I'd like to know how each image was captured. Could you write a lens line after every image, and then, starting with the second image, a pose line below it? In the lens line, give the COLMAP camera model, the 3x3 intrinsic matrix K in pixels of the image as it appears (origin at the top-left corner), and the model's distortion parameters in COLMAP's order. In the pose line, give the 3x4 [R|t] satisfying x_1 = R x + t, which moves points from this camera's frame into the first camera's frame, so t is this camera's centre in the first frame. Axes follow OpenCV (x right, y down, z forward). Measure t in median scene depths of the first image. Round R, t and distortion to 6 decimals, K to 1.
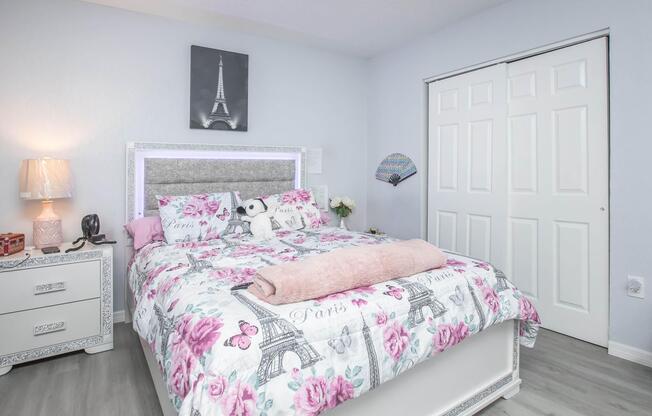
lens RADIAL K [[369.7, 0, 341.6], [0, 369.7, 168.6], [0, 0, 1]] dist [-0.043078, 0.001026]
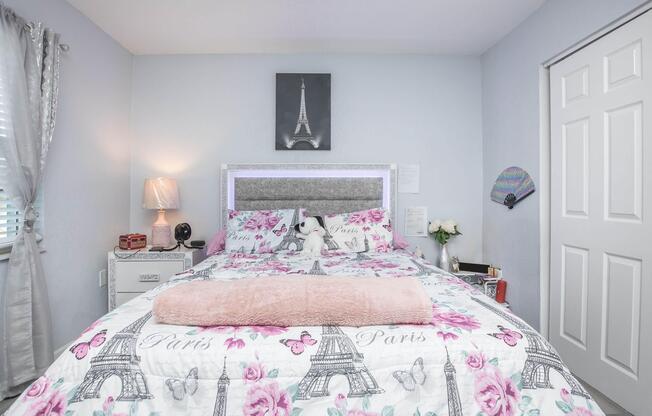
lens RADIAL K [[350.9, 0, 316.7], [0, 350.9, 185.9], [0, 0, 1]] dist [-0.040304, 0.001138]
pose [[0.821986, -0.011287, -0.569396, 0.275139], [-0.002665, 0.999716, -0.023665, 0.020882], [0.569501, 0.020970, 0.821723, 0.218105]]
